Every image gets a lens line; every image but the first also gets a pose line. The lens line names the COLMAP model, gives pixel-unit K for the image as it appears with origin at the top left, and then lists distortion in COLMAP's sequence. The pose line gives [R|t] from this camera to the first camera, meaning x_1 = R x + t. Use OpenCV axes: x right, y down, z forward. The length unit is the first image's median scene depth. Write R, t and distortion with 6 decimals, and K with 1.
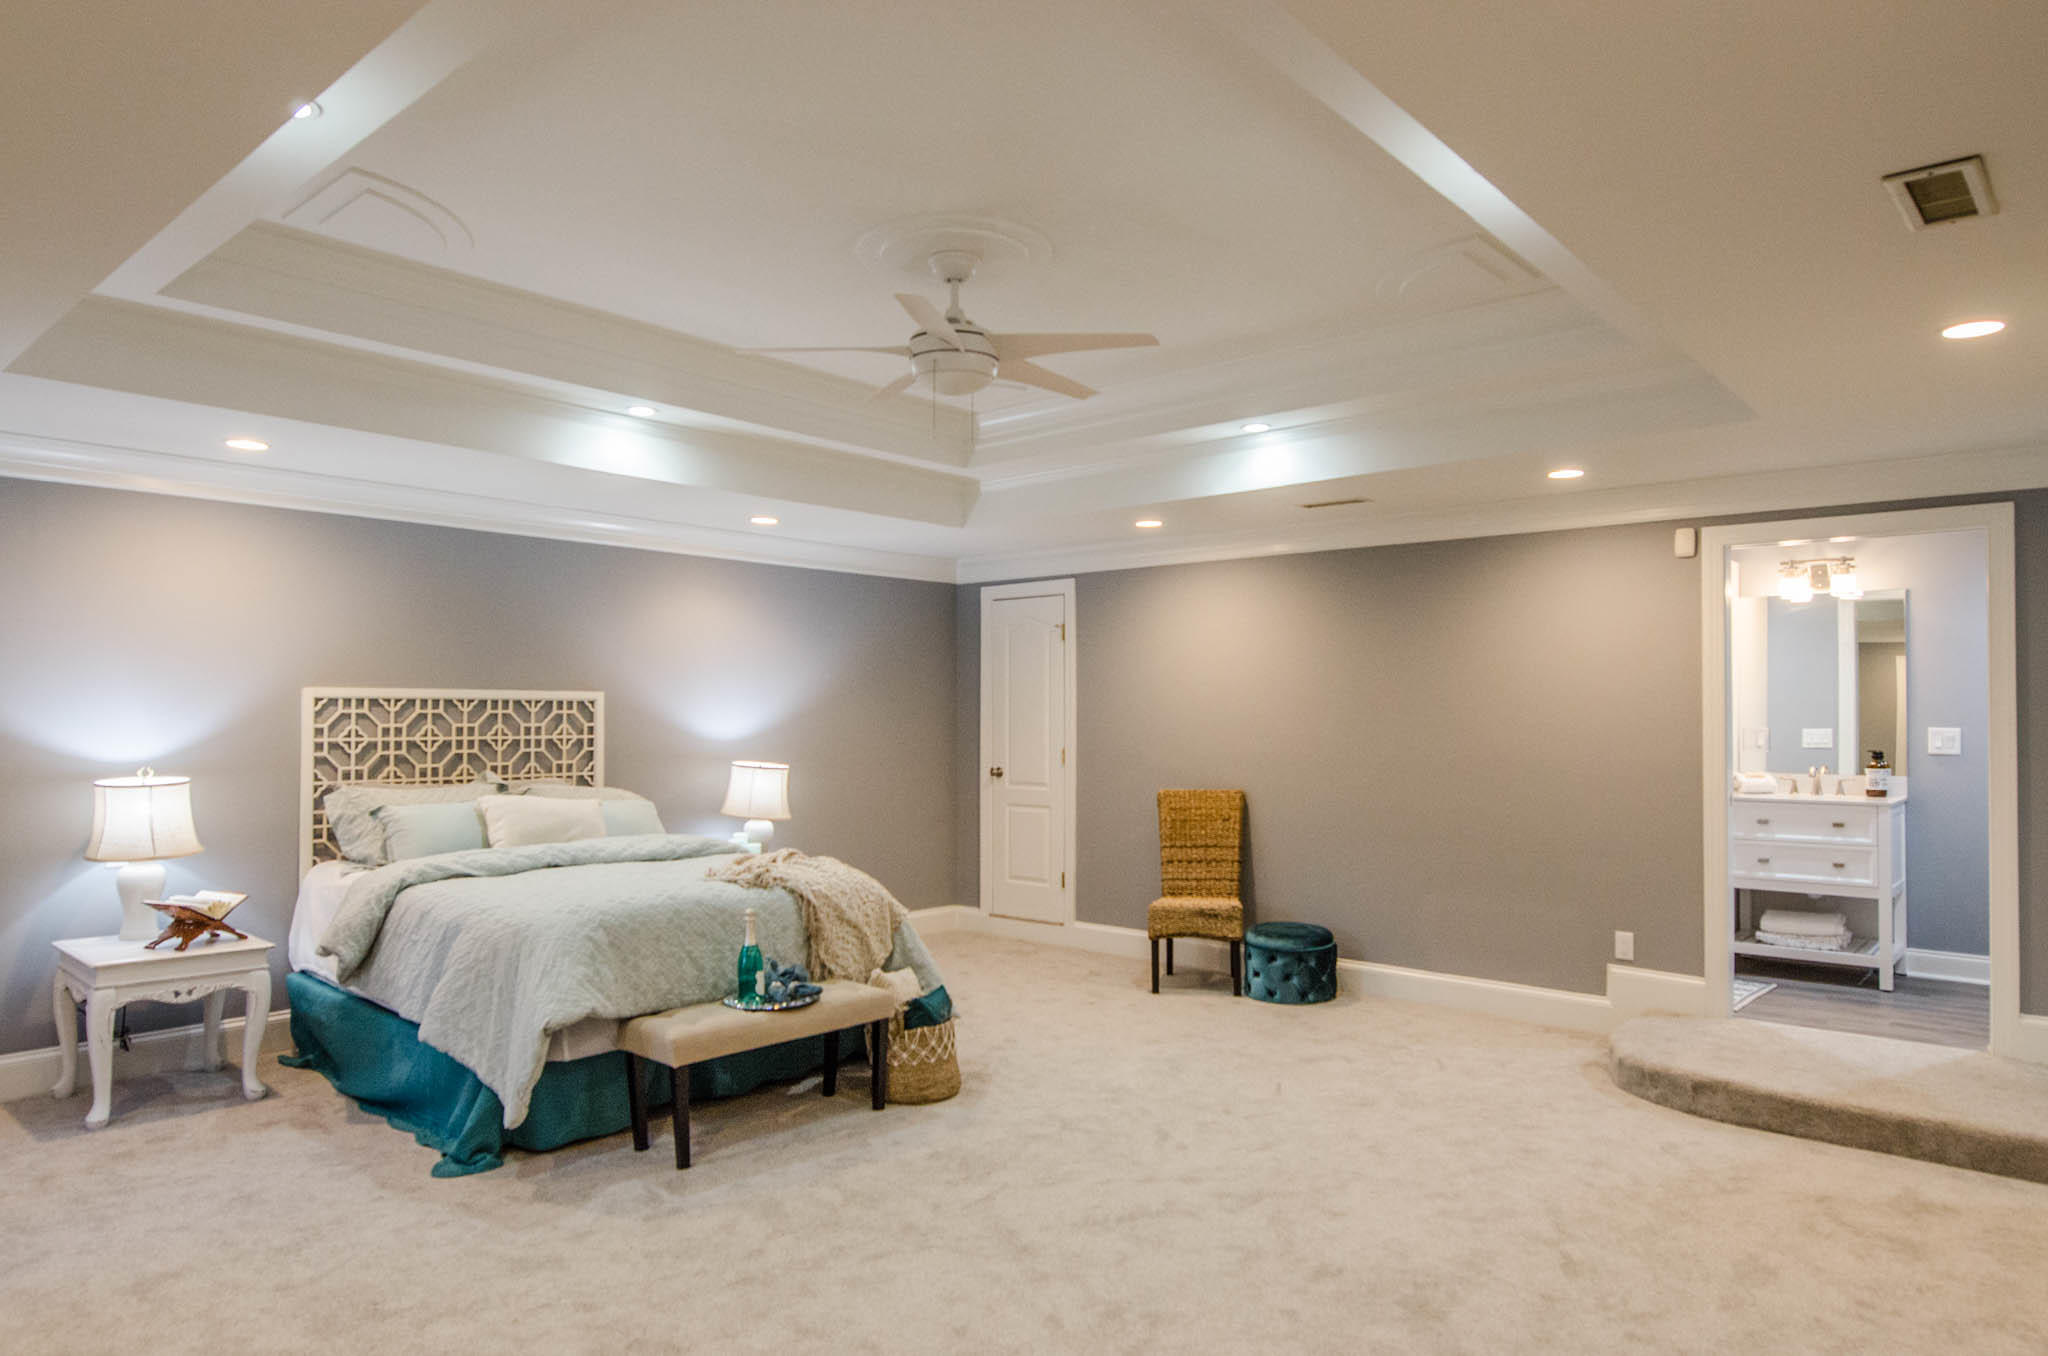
lens RADIAL K [[1245.9, 0, 1022.9], [0, 1245.9, 686.4], [0, 0, 1]] dist [-0.011188, -0.005016]
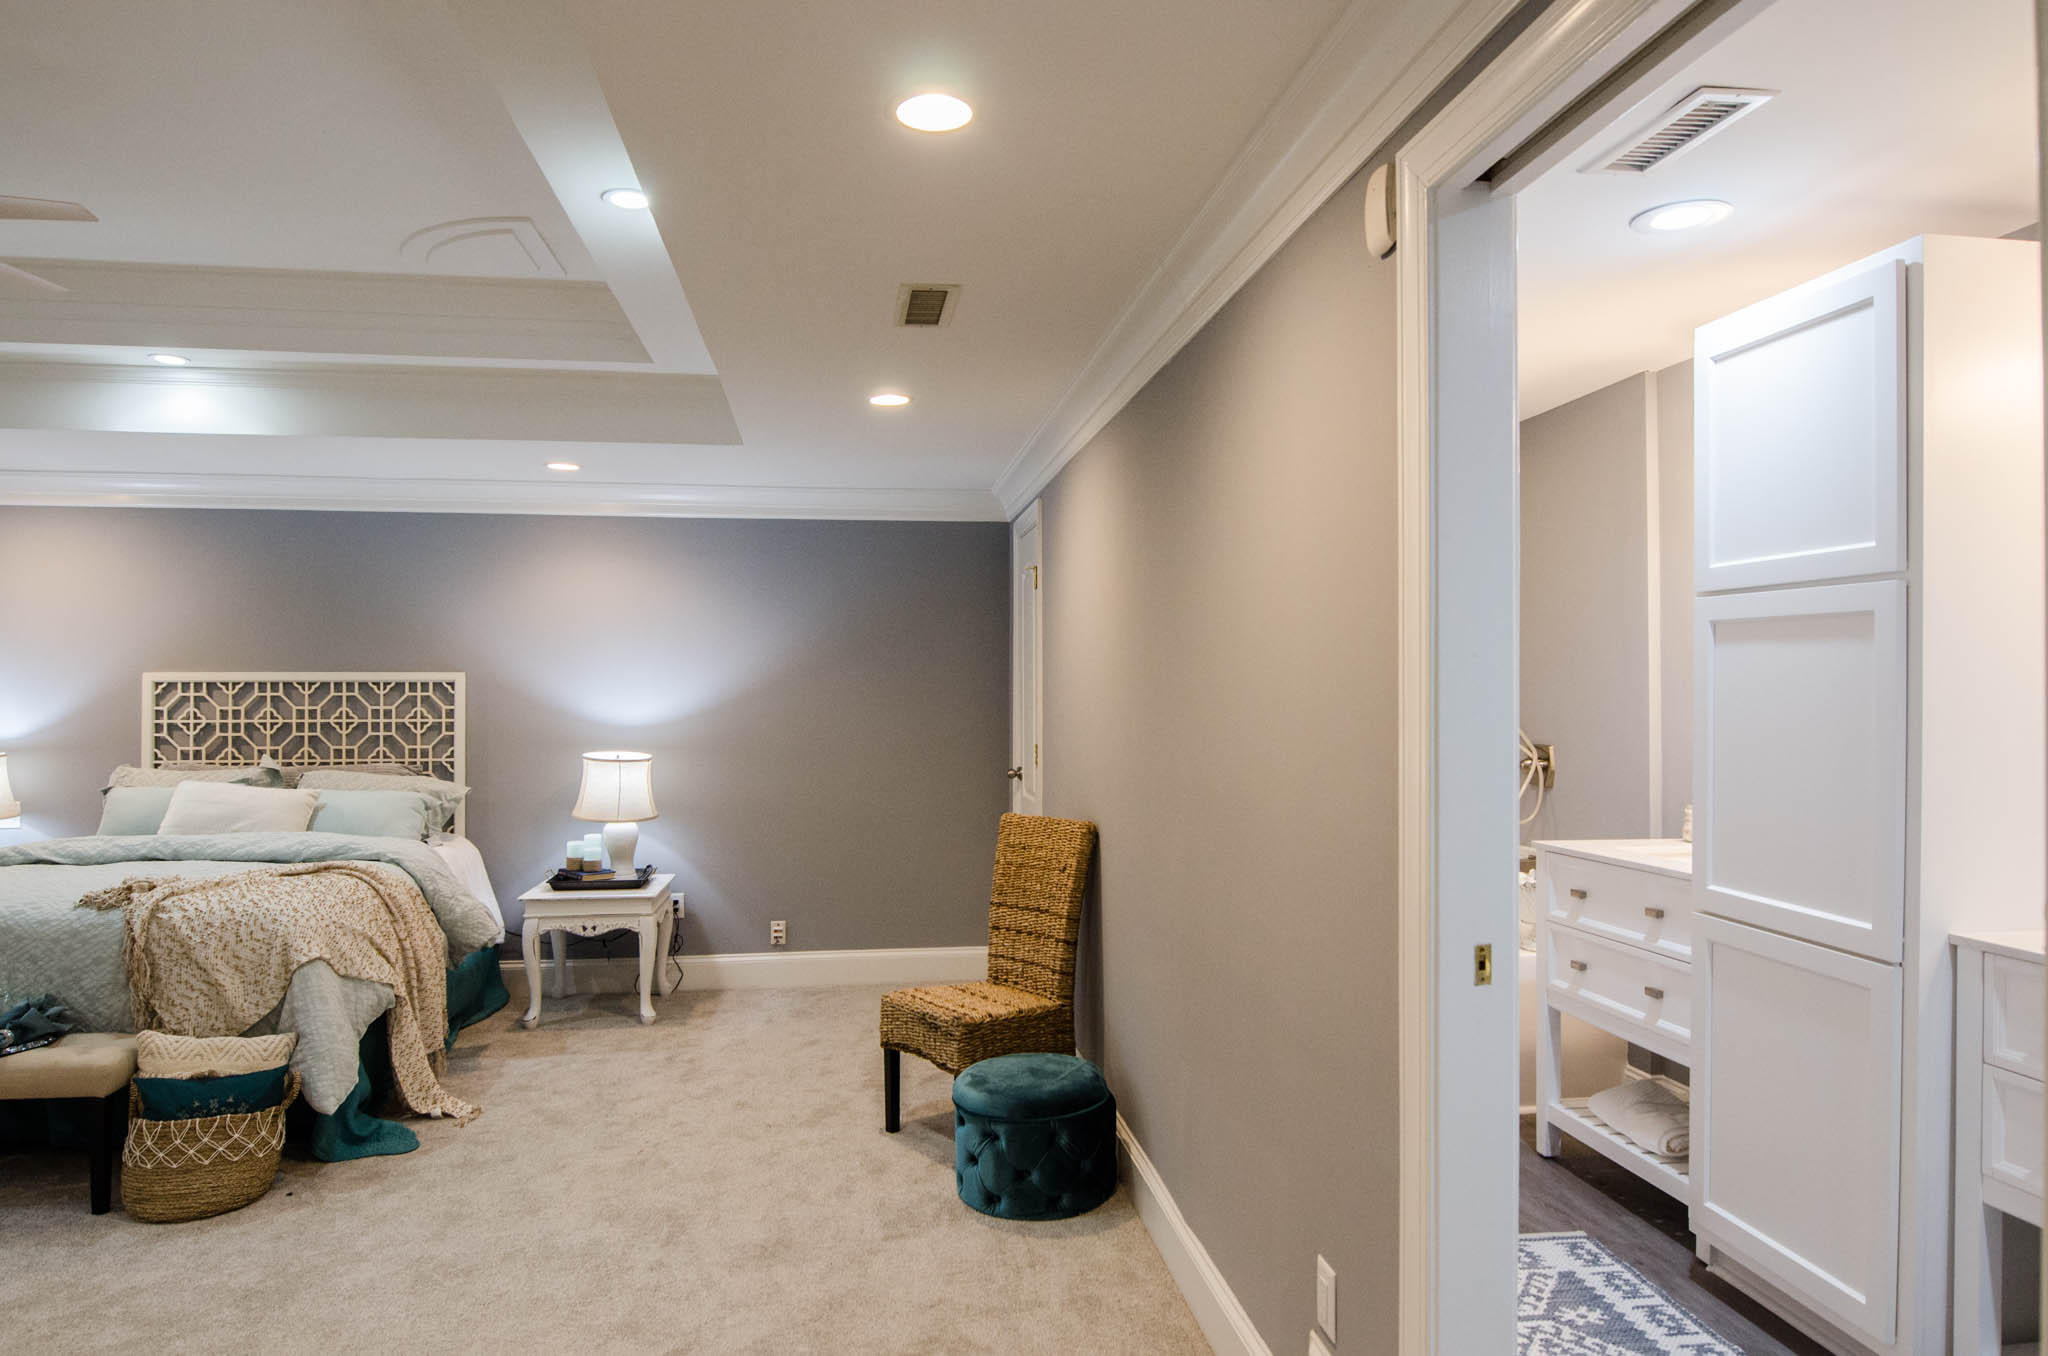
lens RADIAL K [[1245.9, 0, 1022.9], [0, 1245.9, 686.4], [0, 0, 1]] dist [-0.011188, -0.005016]
pose [[0.761136, -0.005243, -0.648571, 0.630332], [0.017784, 0.999760, 0.012788, 0.011476], [0.648348, -0.021268, 0.761047, 0.616022]]
